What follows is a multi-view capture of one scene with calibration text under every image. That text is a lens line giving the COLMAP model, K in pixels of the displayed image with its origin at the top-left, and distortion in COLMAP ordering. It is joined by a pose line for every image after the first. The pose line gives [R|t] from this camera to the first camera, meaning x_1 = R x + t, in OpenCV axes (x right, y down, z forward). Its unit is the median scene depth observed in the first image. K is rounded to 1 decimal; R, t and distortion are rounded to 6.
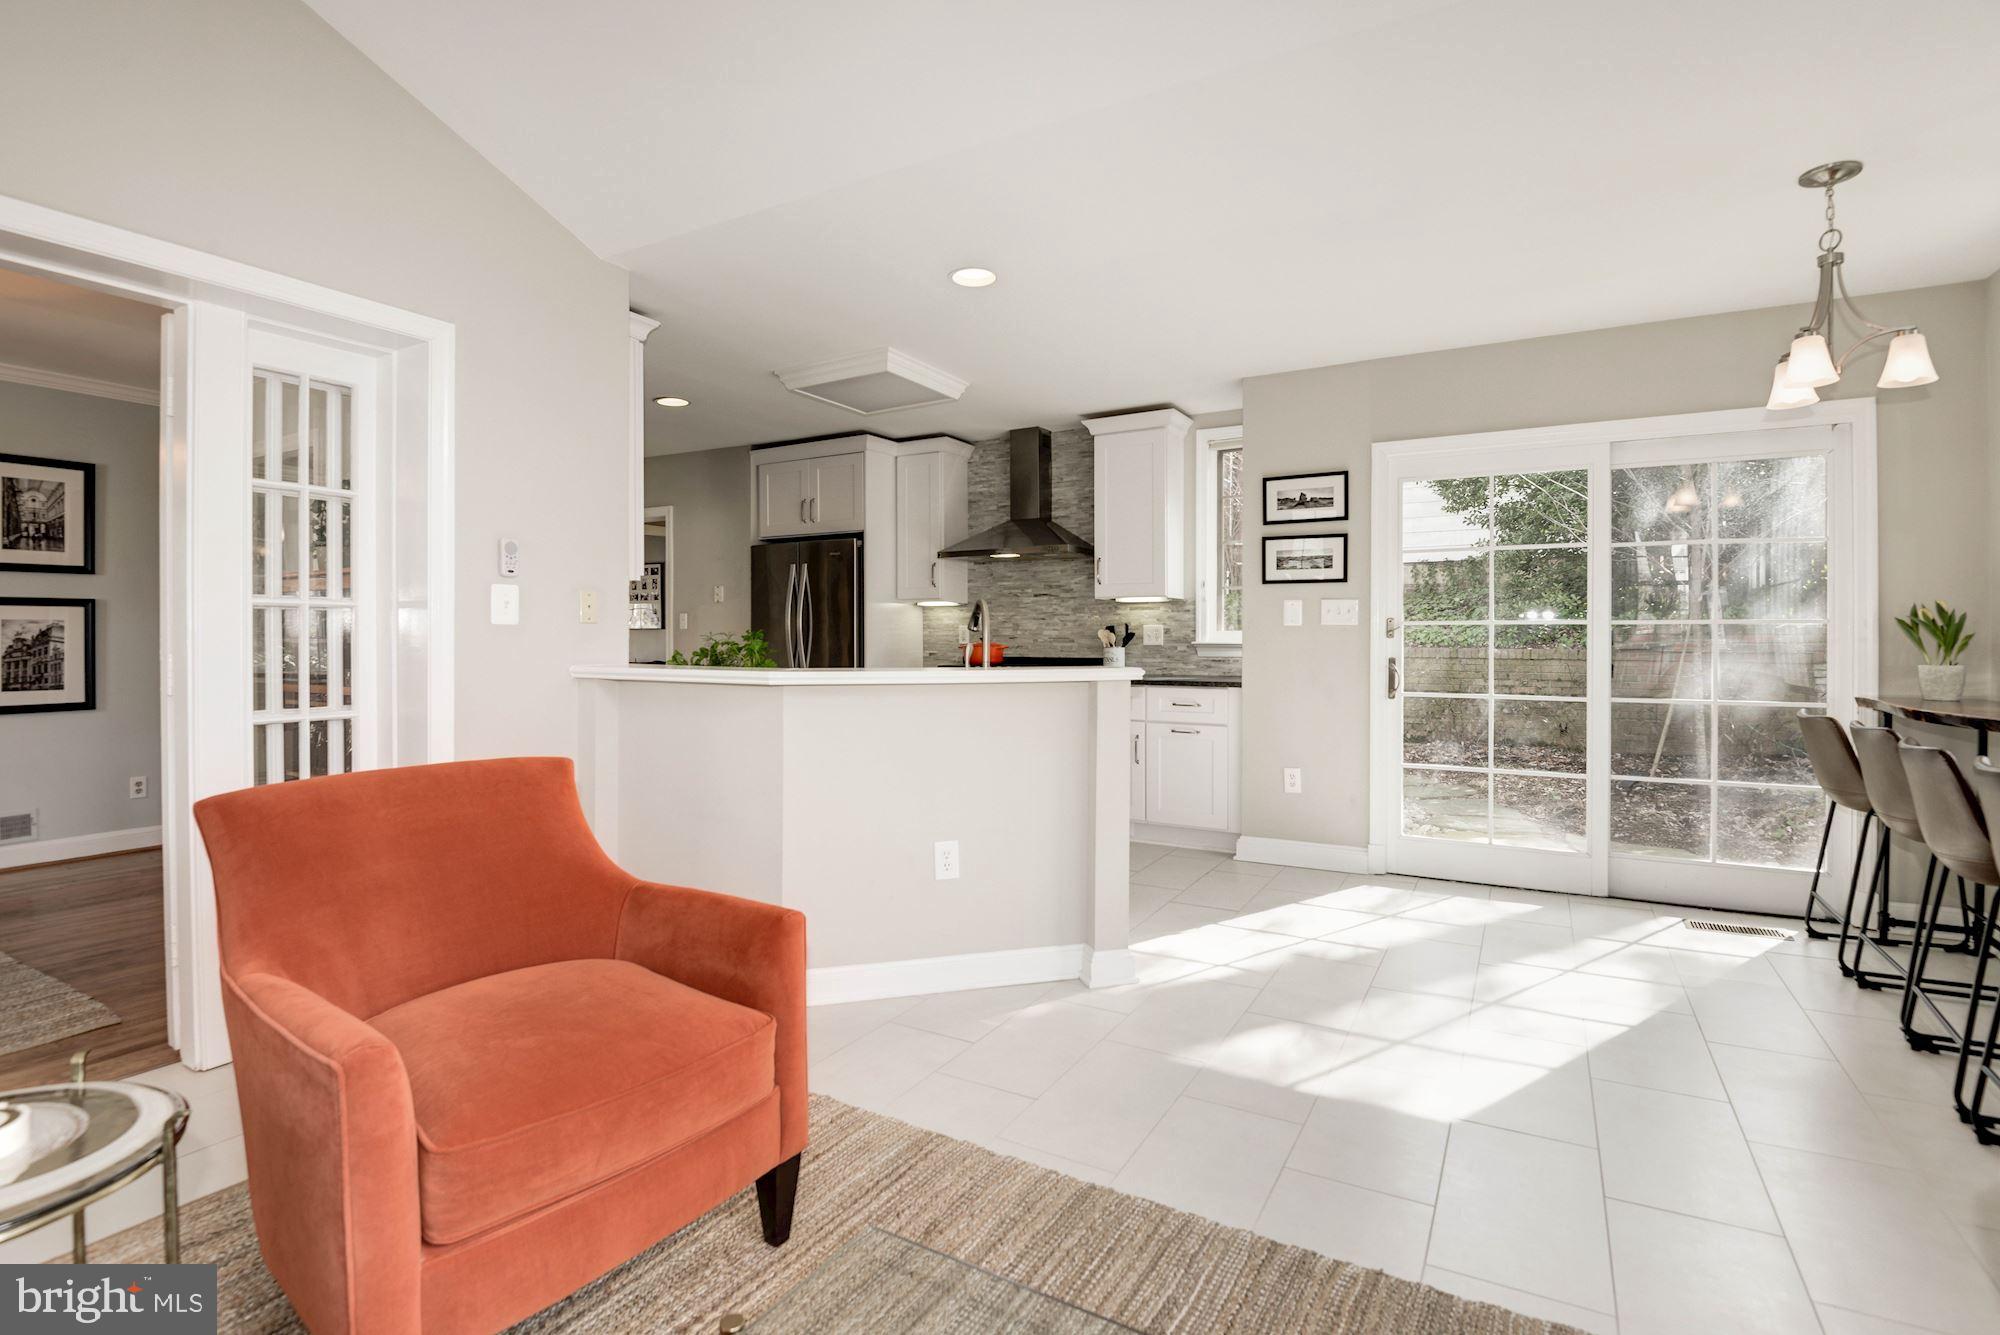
lens RADIAL K [[941.0, 0, 996.3], [0, 941.0, 642.8], [0, 0, 1]] dist [0.018770, -0.034592]
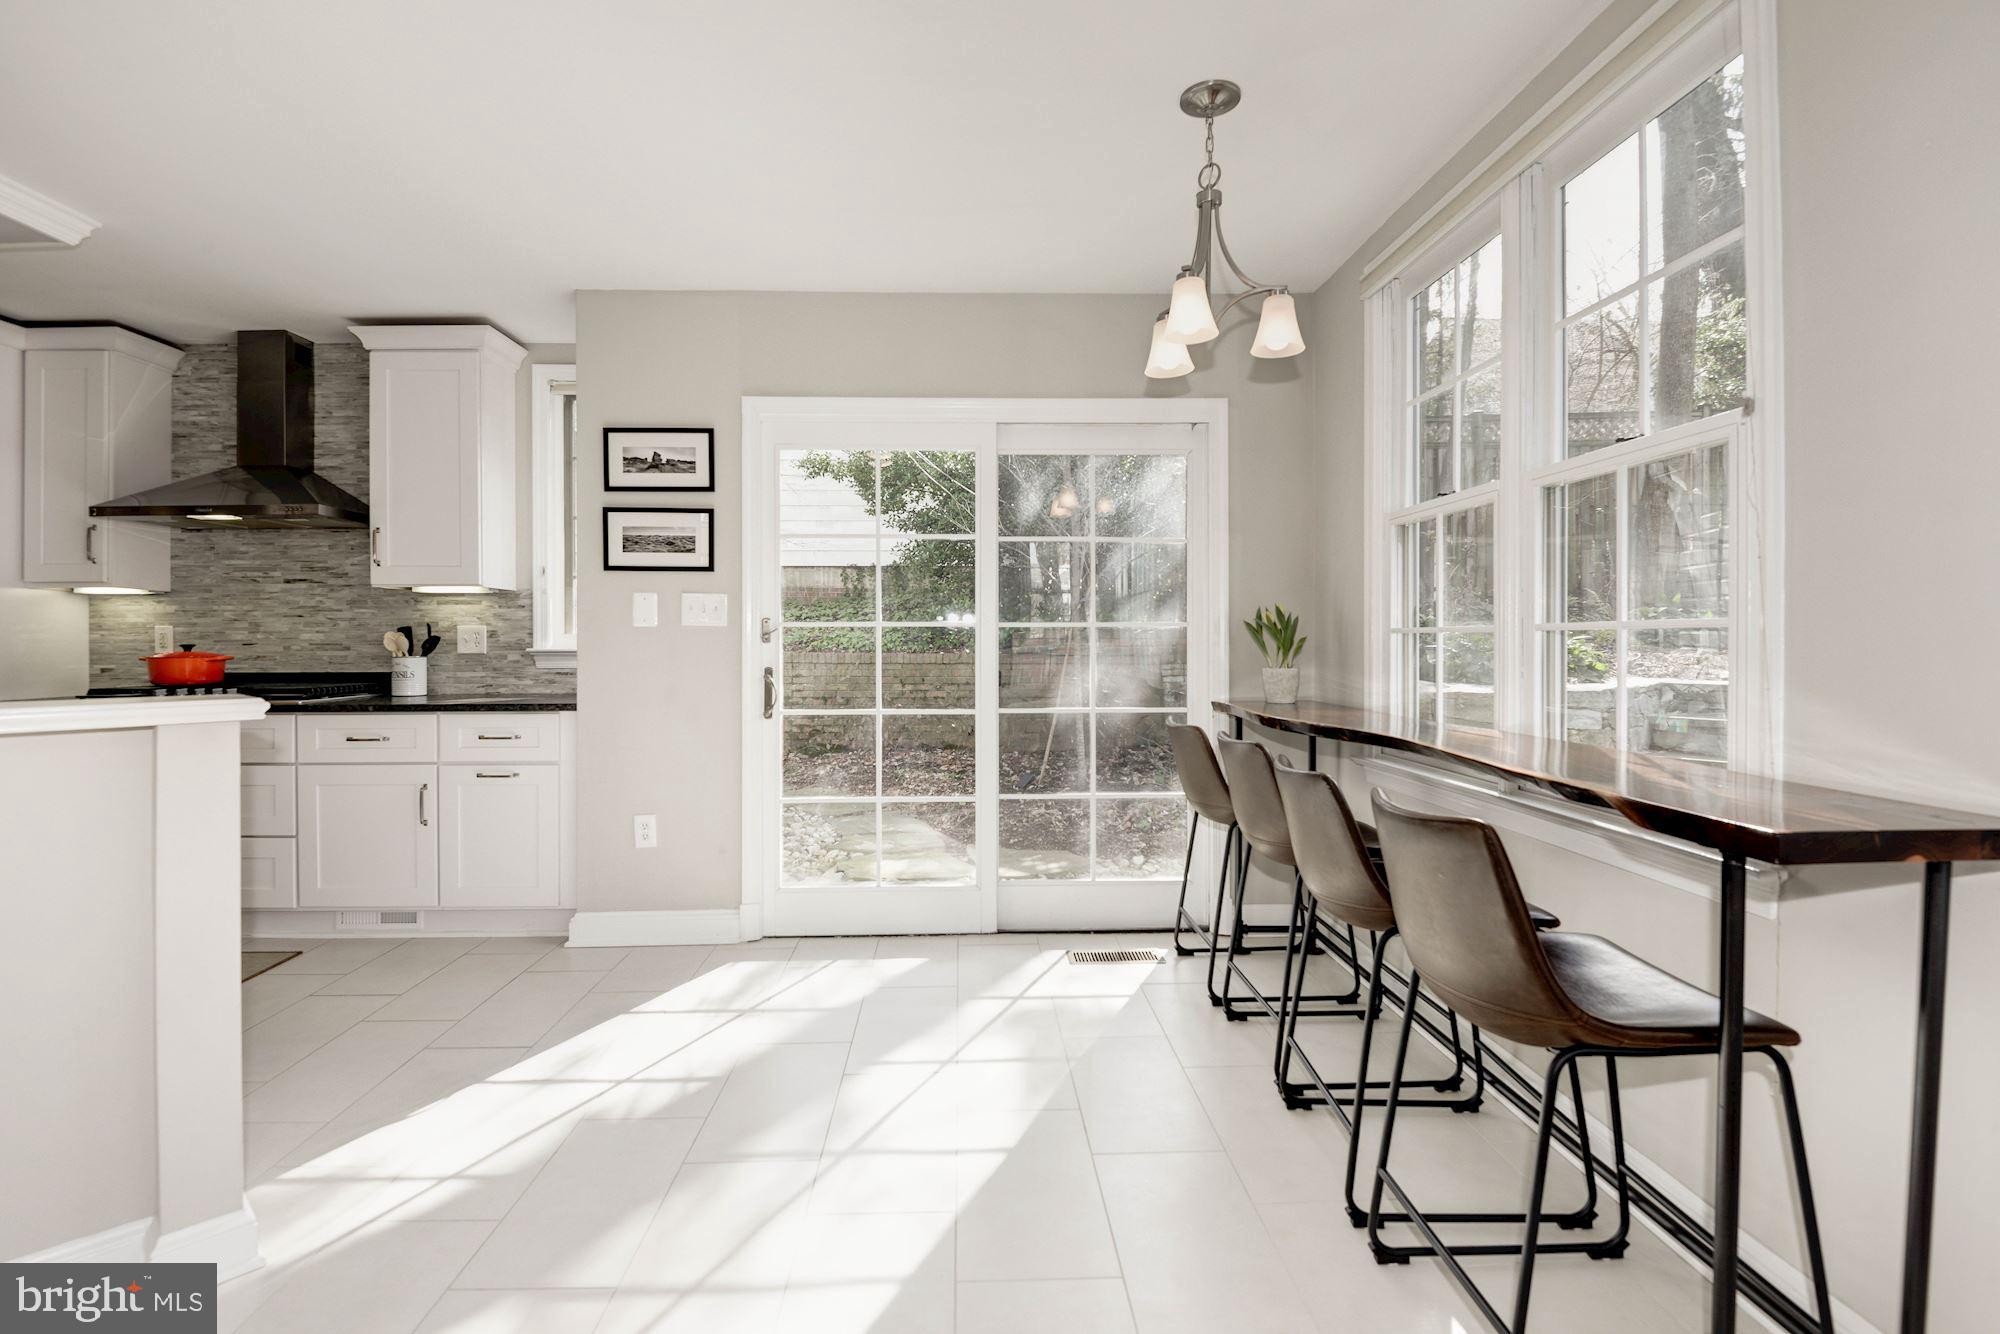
lens RADIAL K [[941.0, 0, 996.3], [0, 941.0, 642.3], [0, 0, 1]] dist [0.018770, -0.034592]
pose [[0.850402, -0.002175, 0.526129, 0.159191], [0.005722, 0.999971, -0.005114, -0.000148], [-0.526103, 0.007360, 0.850389, 0.211527]]
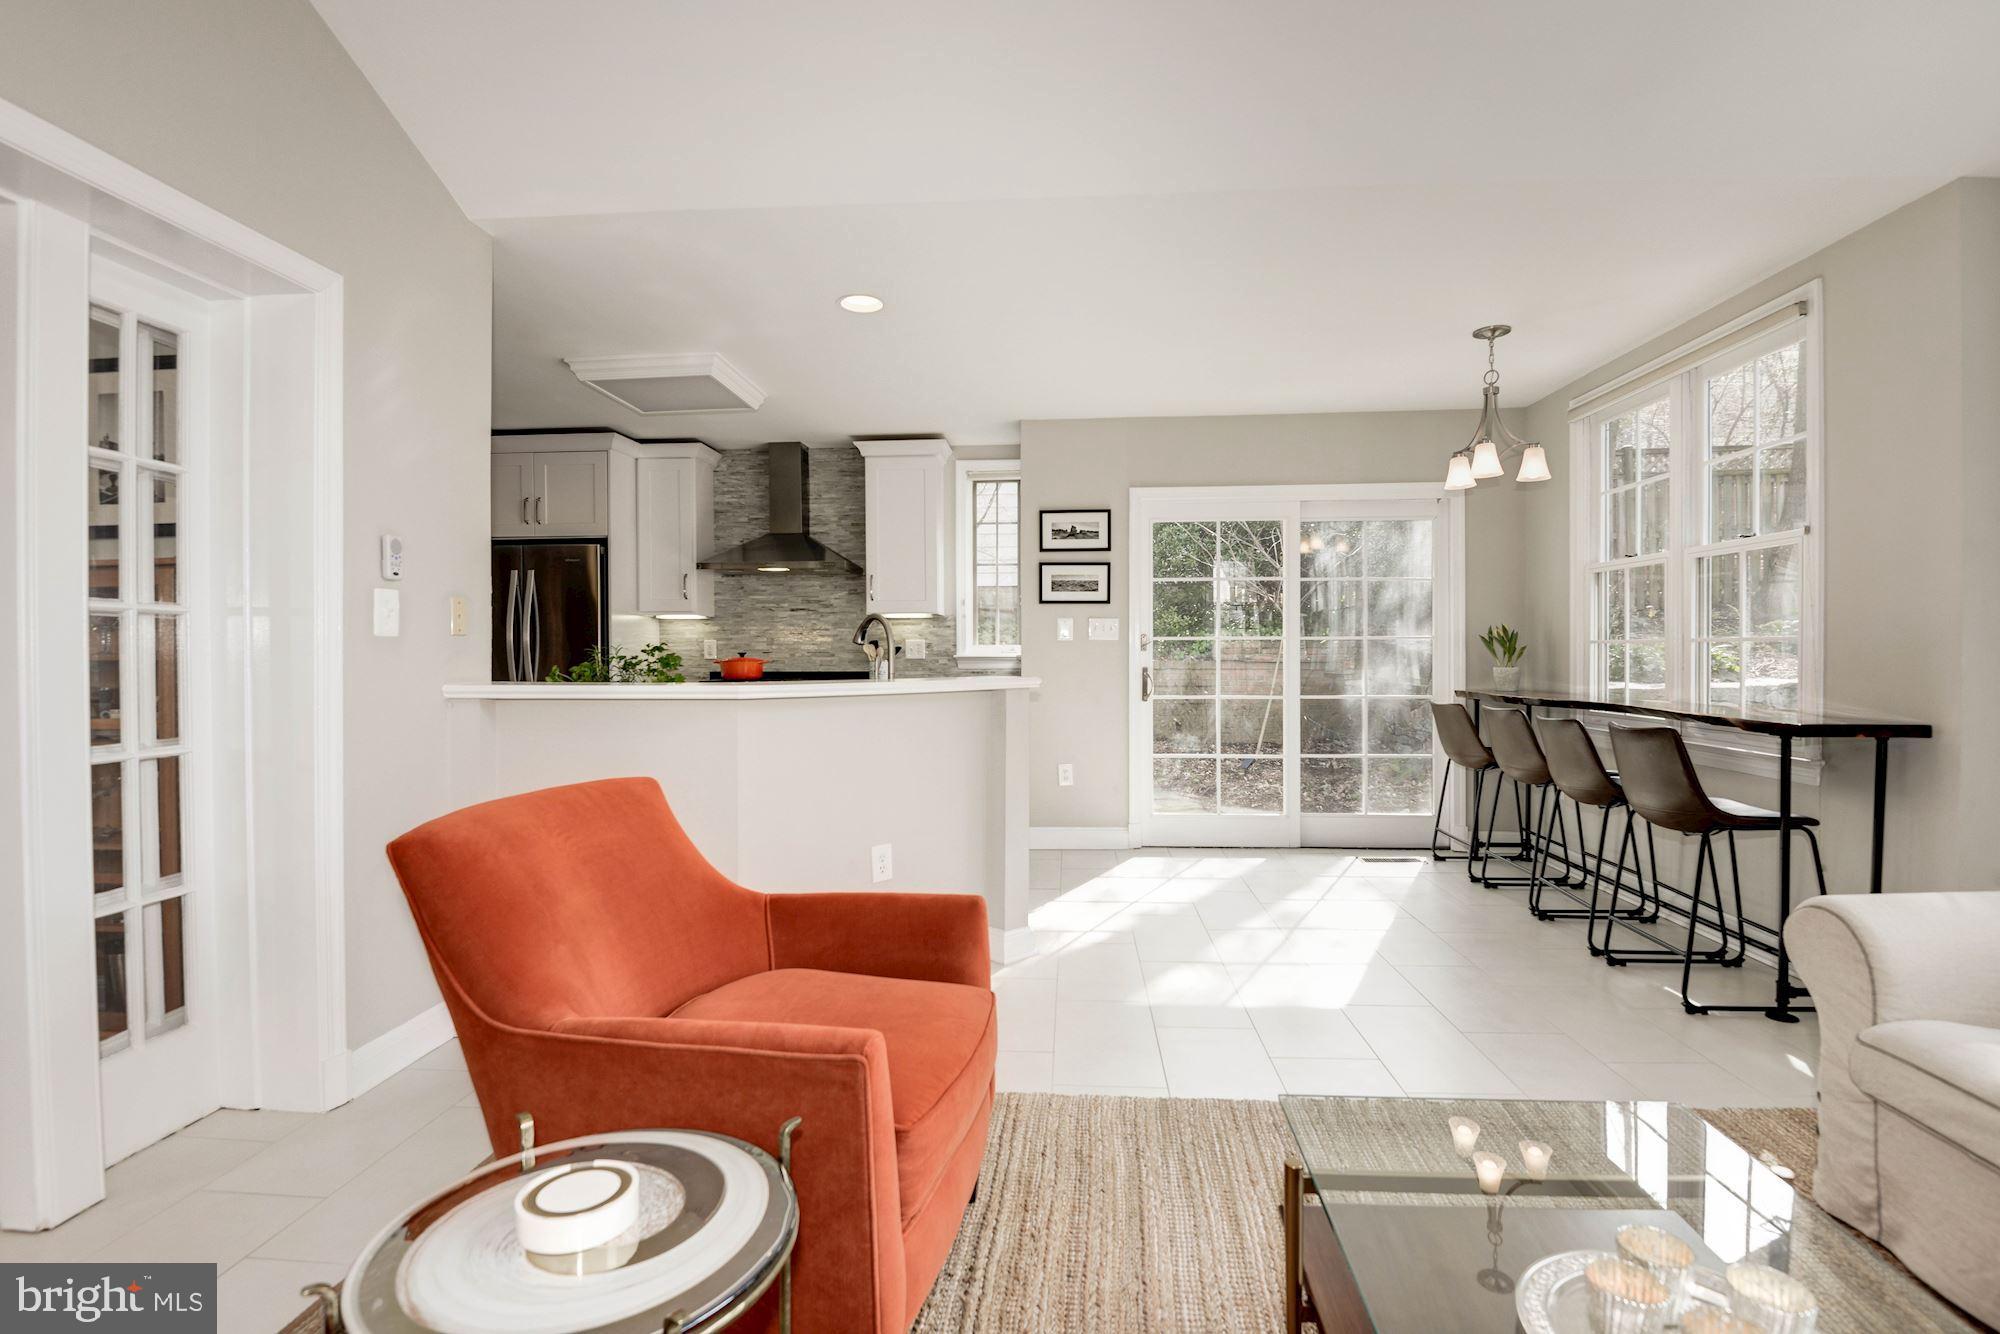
lens RADIAL K [[946.2, 0, 1010.0], [0, 946.2, 655.7], [0, 0, 1]] dist [0.023190, -0.043416]
pose [[0.896044, -0.005027, 0.443936, -0.263776], [0.006544, 0.999977, -0.001885, 0.002150], [-0.443916, 0.004595, 0.896056, -0.005219]]
